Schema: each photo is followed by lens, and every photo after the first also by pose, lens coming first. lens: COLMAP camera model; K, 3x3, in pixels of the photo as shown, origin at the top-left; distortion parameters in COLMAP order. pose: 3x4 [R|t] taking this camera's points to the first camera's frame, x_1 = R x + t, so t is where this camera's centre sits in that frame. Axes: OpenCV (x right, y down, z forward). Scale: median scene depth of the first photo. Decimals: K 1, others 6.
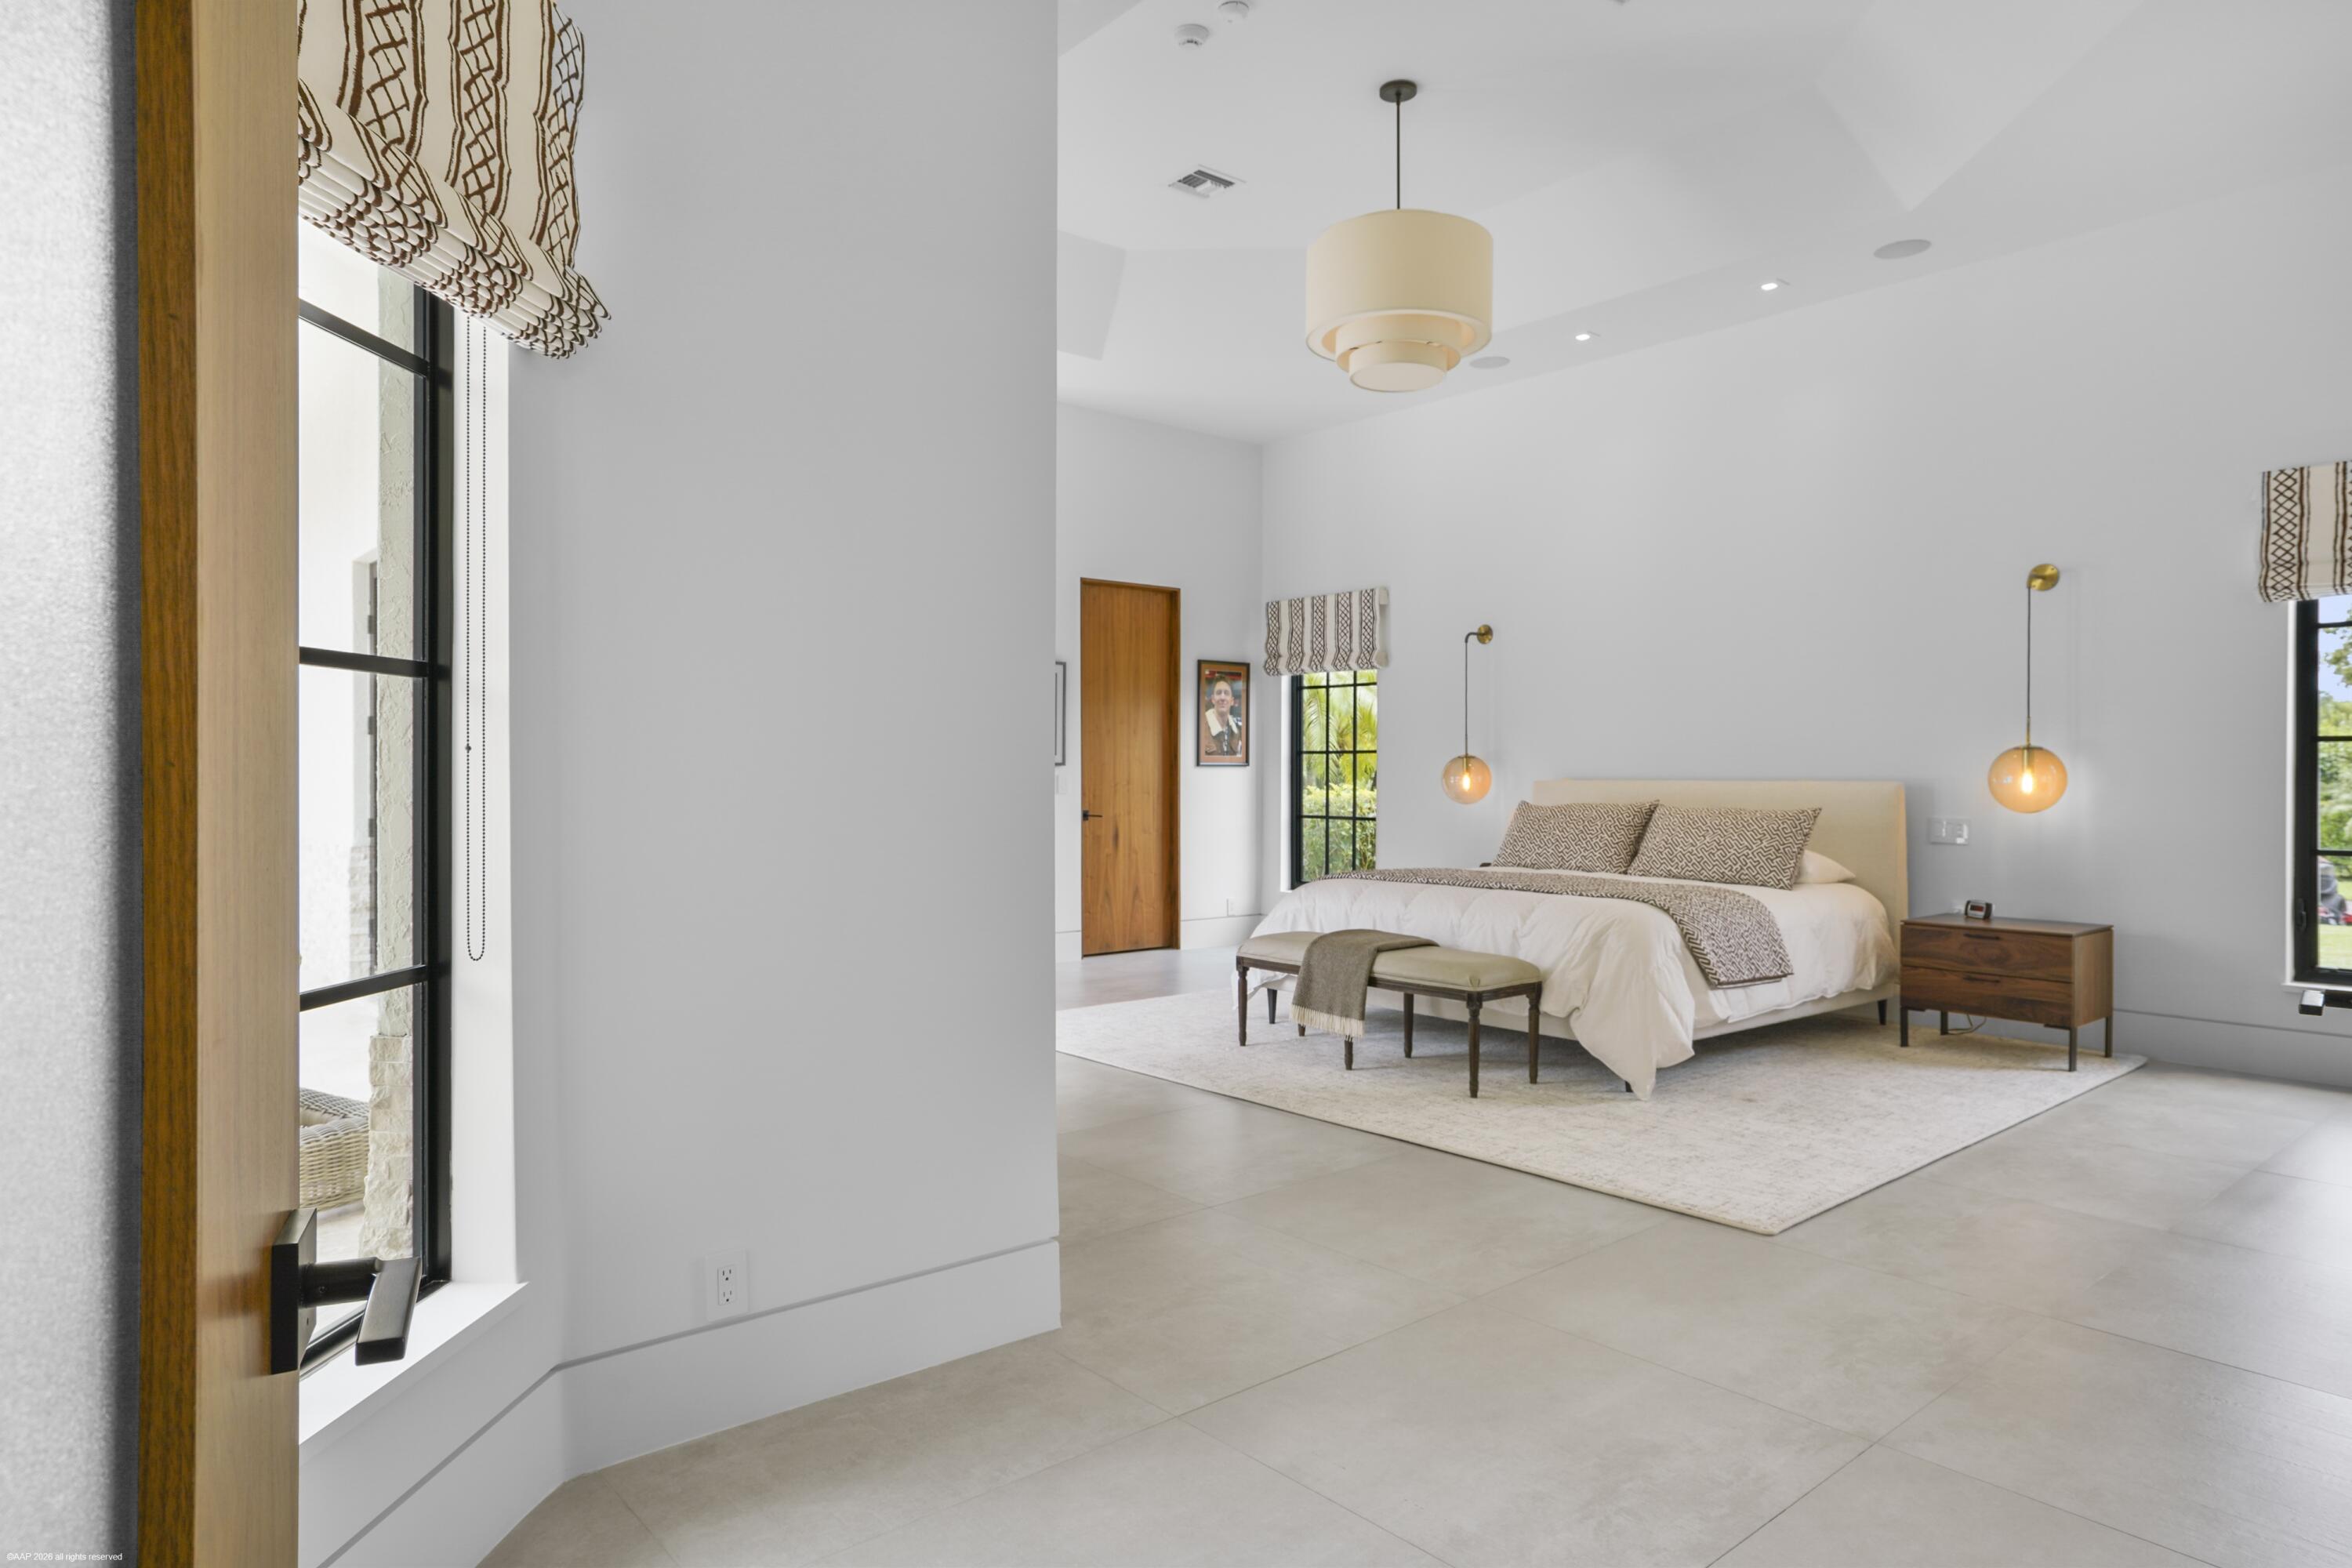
lens RADIAL K [[1413.1, 0, 1176.0], [0, 1413.1, 784.0], [0, 0, 1]] dist [0.001710, 0.000429]
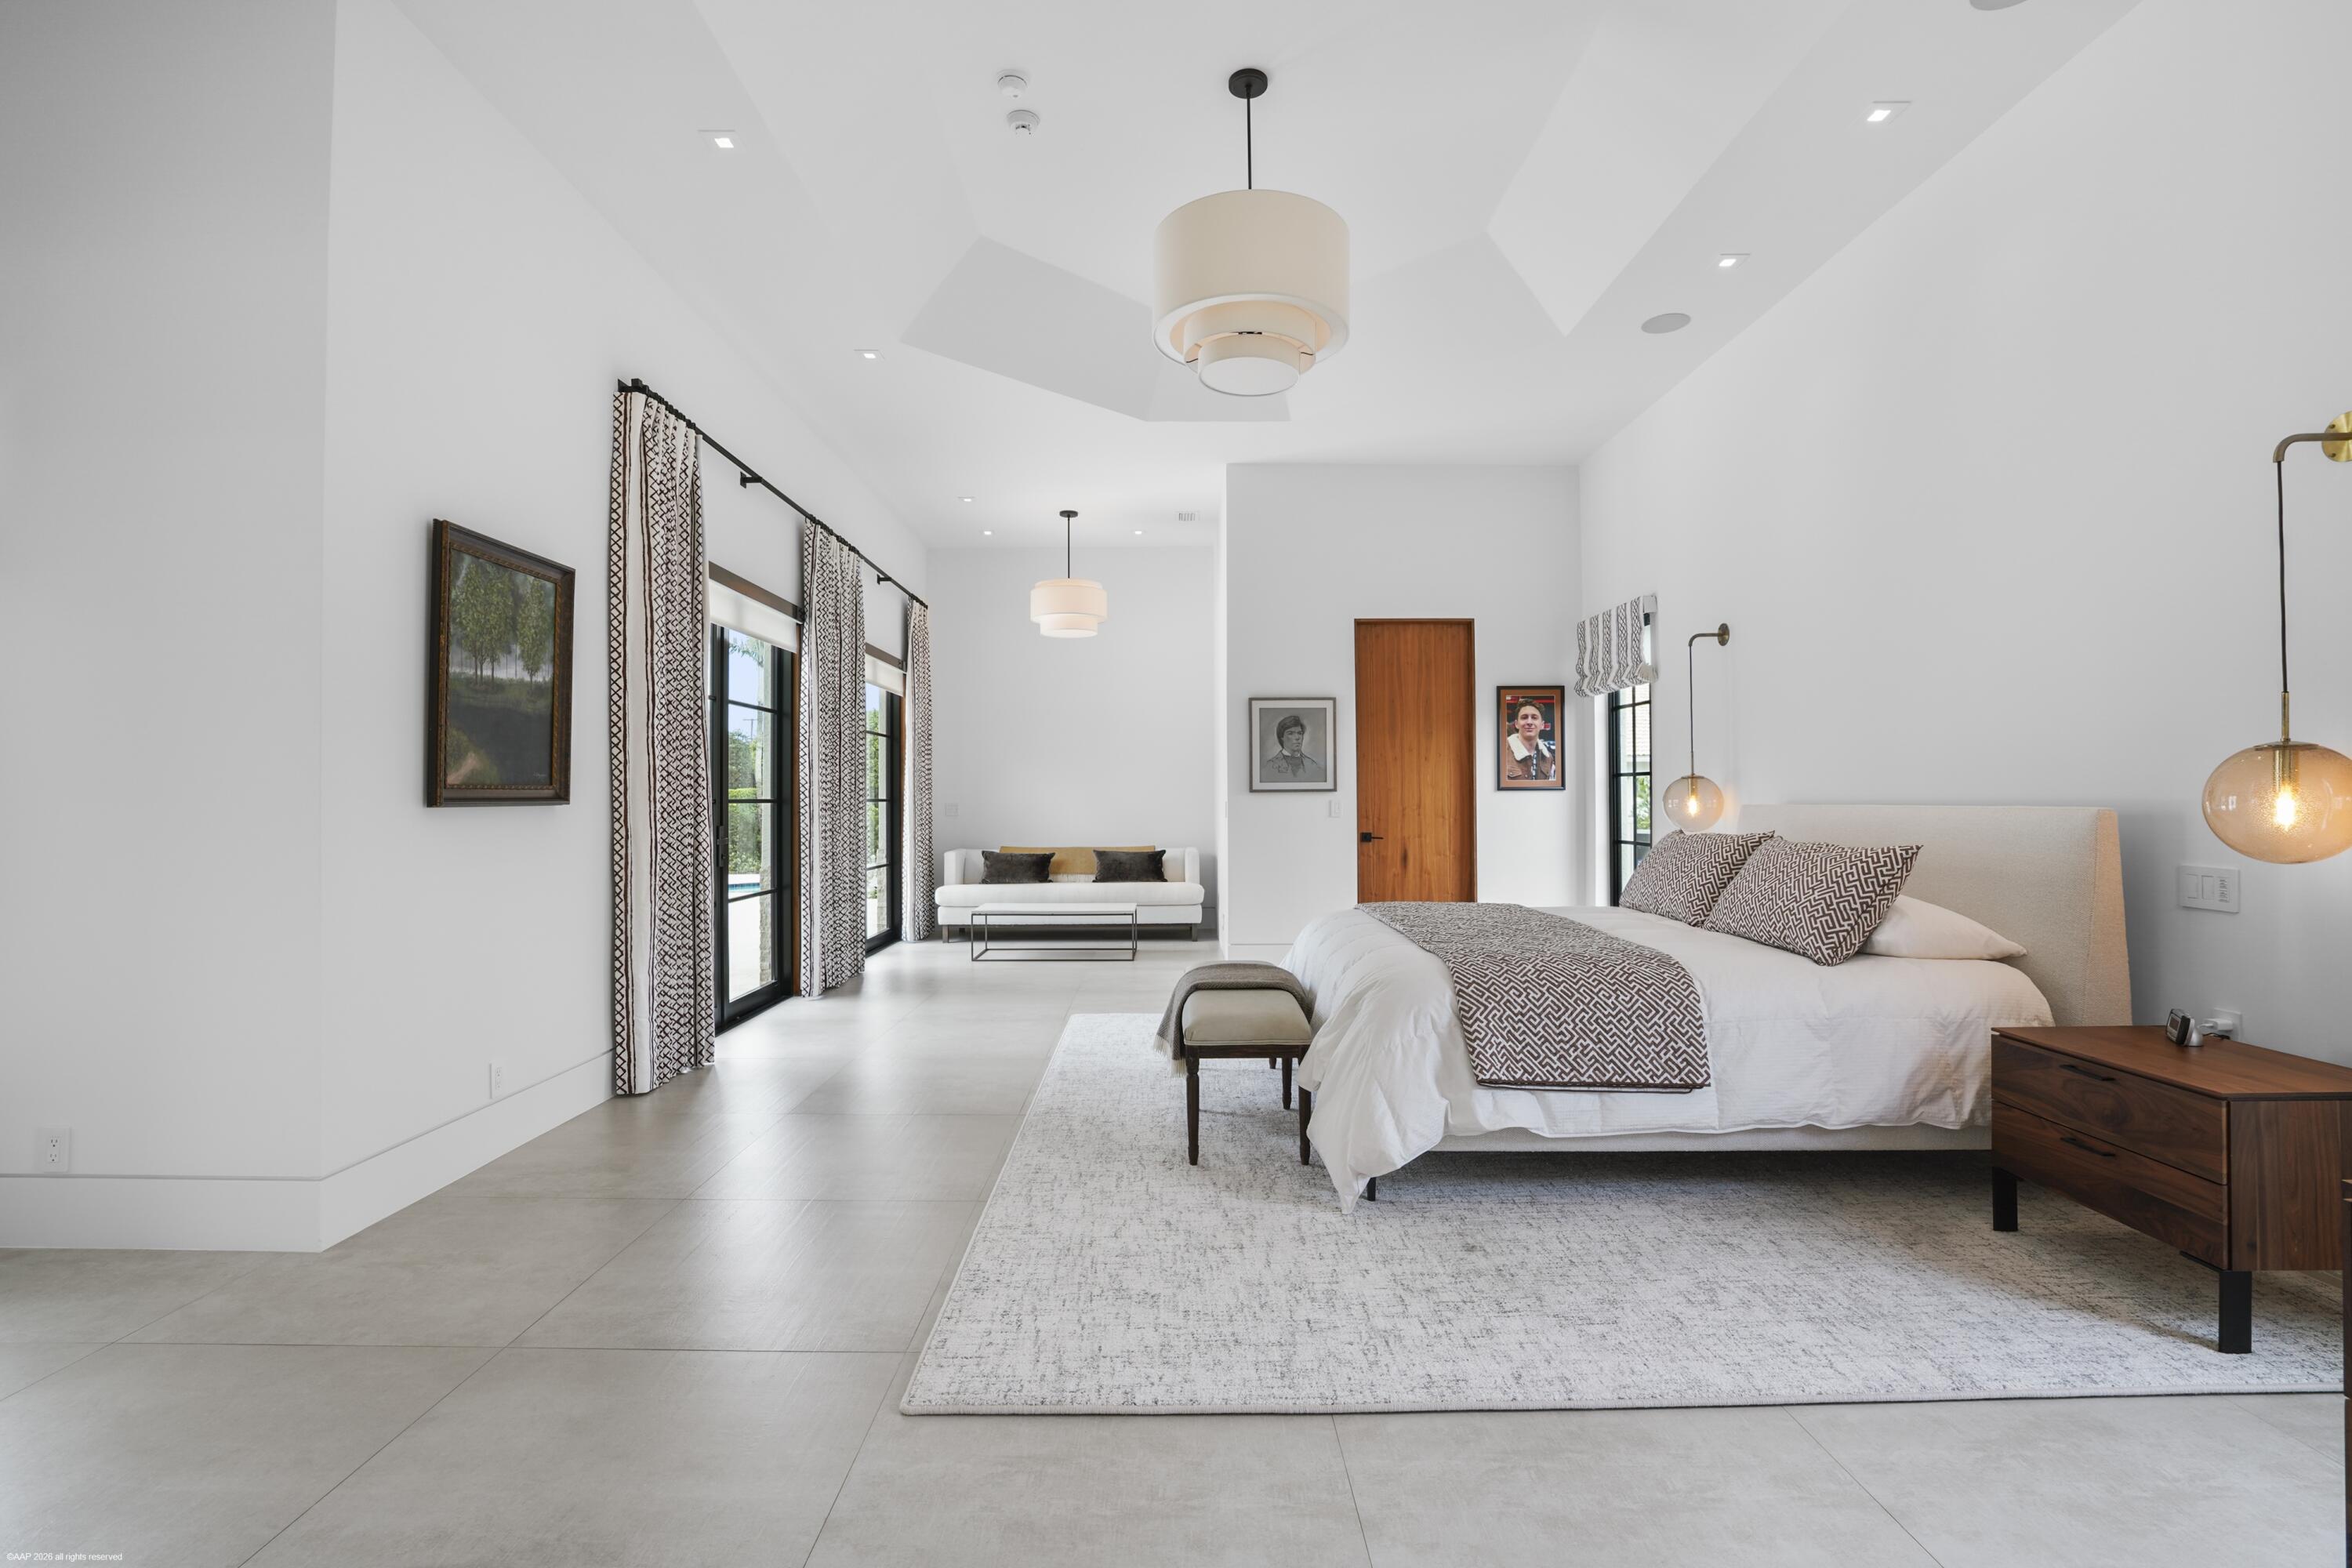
lens RADIAL K [[1087.0, 0, 1166.0], [0, 1087.0, 784.7], [0, 0, 1]] dist [-0.016067, 0.000993]
pose [[0.754613, -0.014483, -0.656010, 0.357999], [0.002517, 0.999813, -0.019177, -0.002409], [0.656165, 0.012820, 0.754509, 0.257200]]
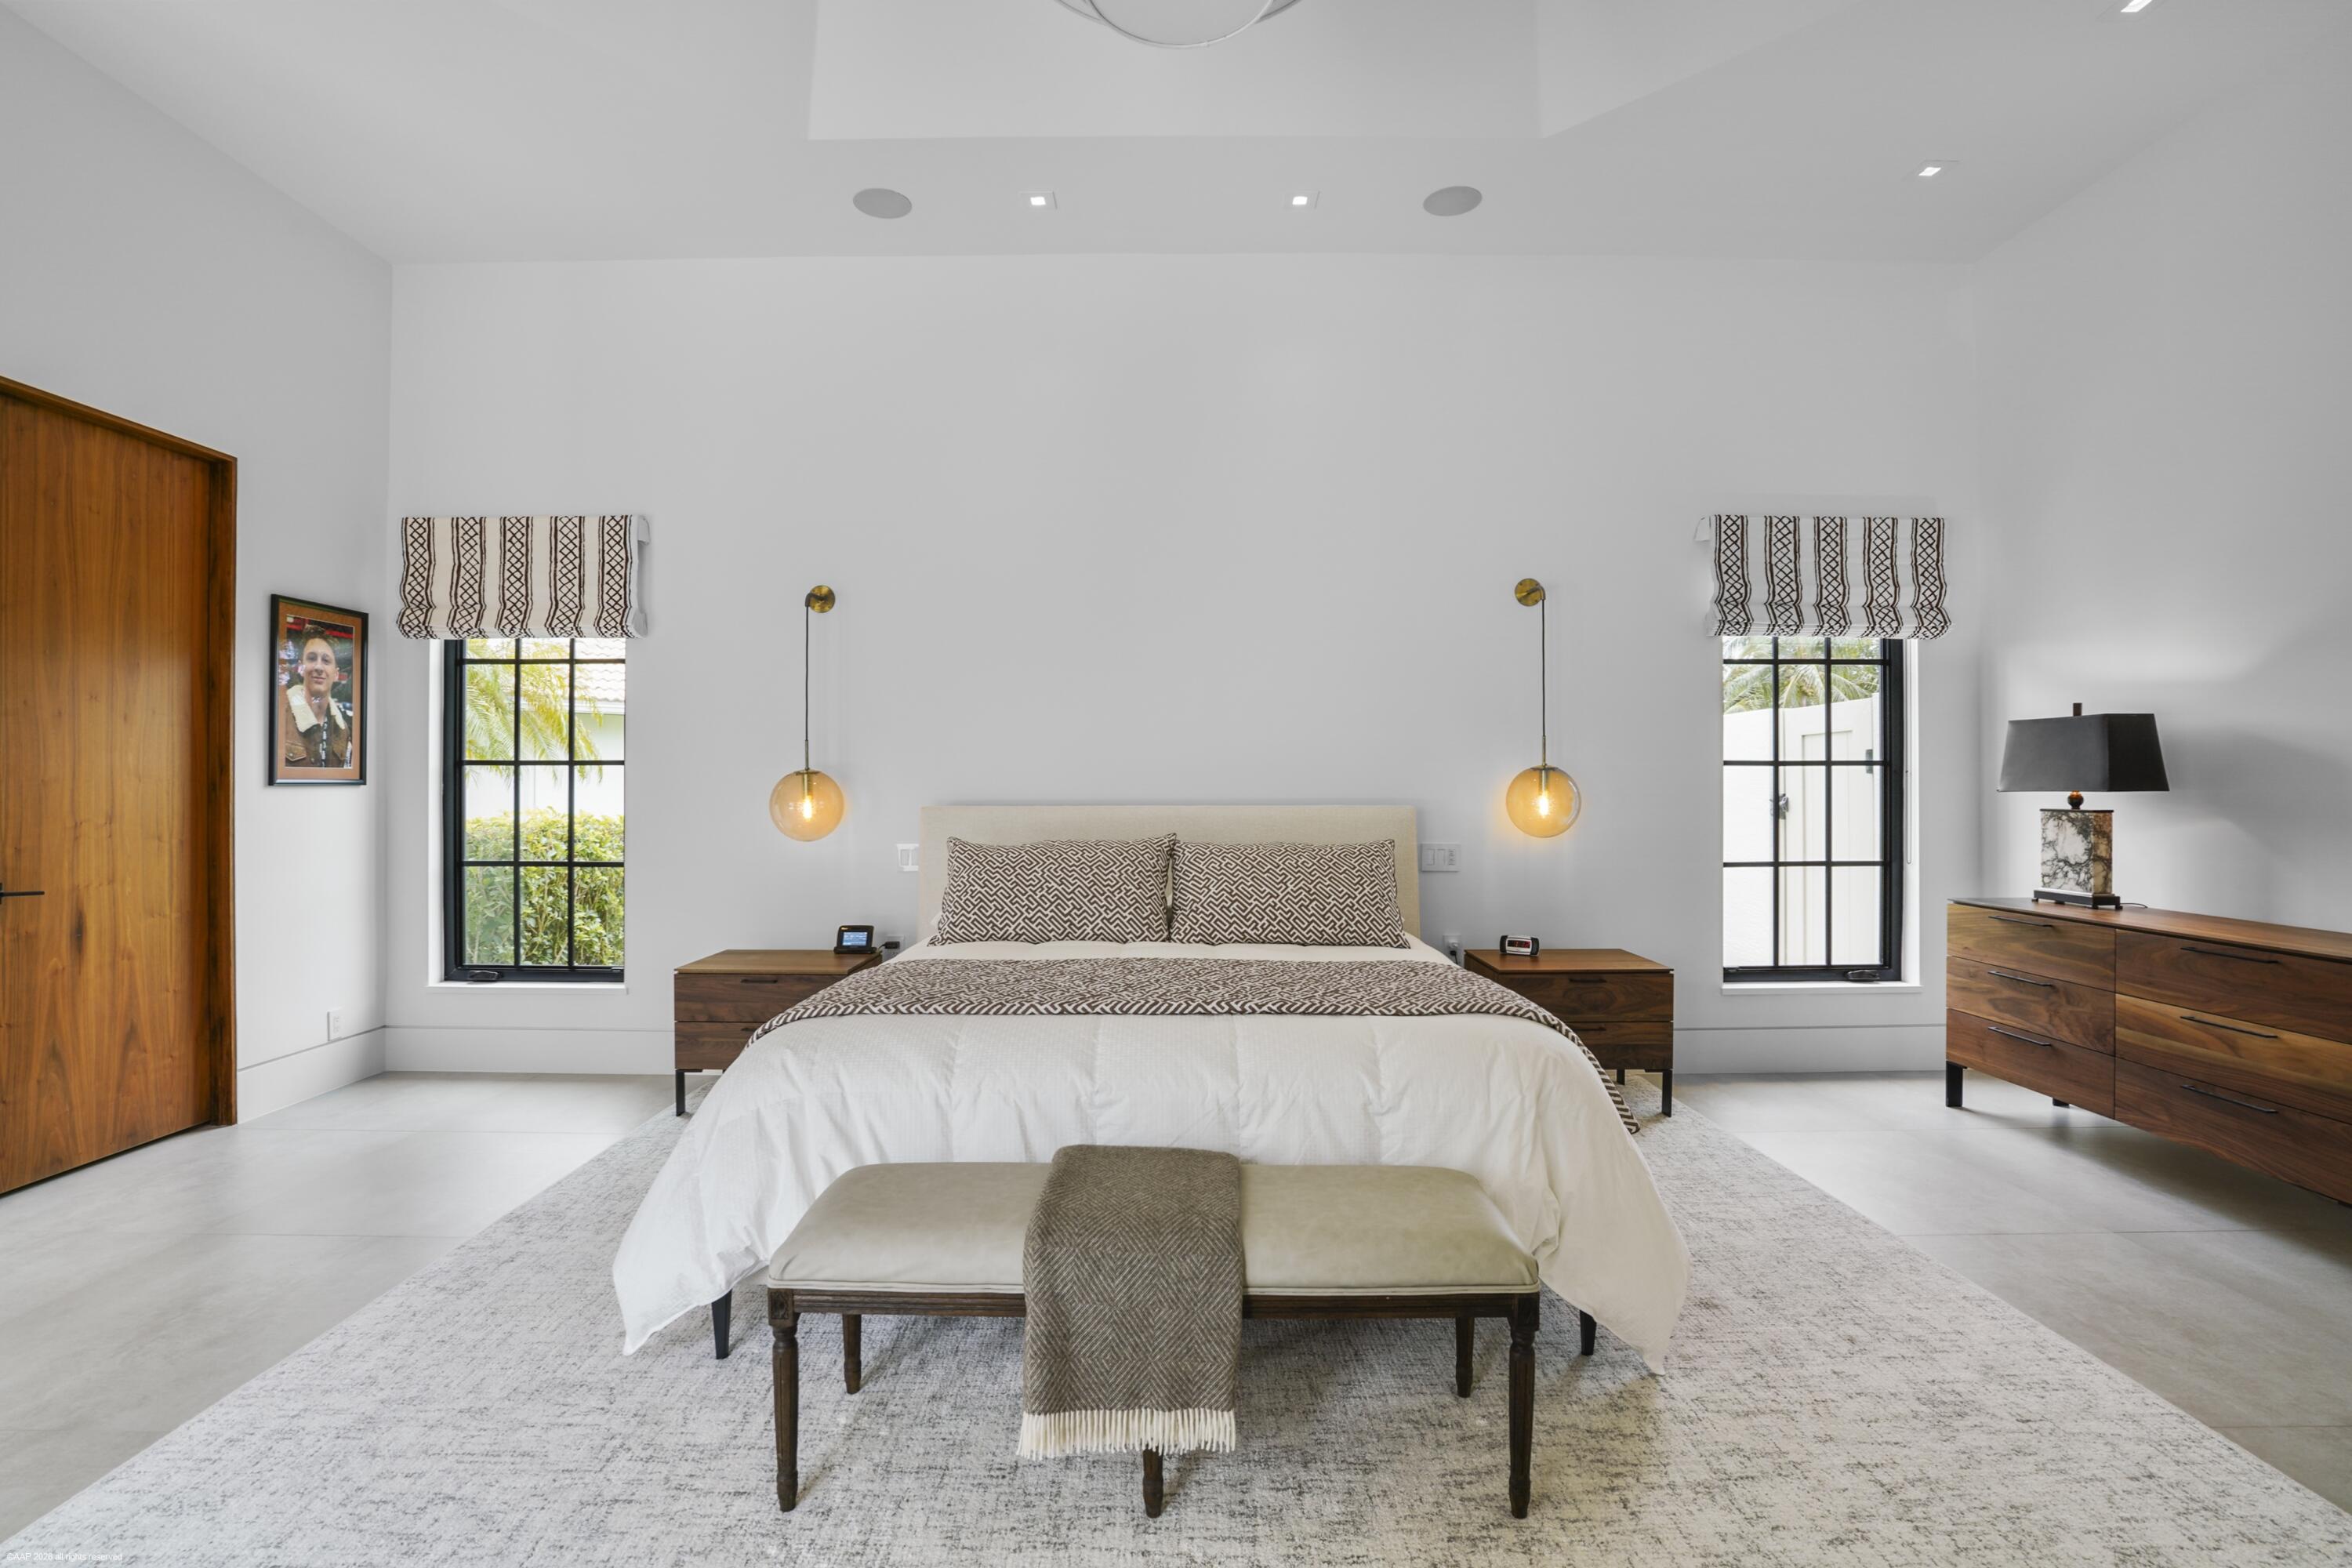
lens RADIAL K [[1083.8, 0, 1172.4], [0, 1083.8, 778.7], [0, 0, 1]] dist [-0.058721, 0.023110]
pose [[0.651157, 0.001376, 0.758941, -0.069387], [0.006994, 0.999945, -0.007814, -0.009711], [-0.758910, 0.010396, 0.651112, 0.471442]]
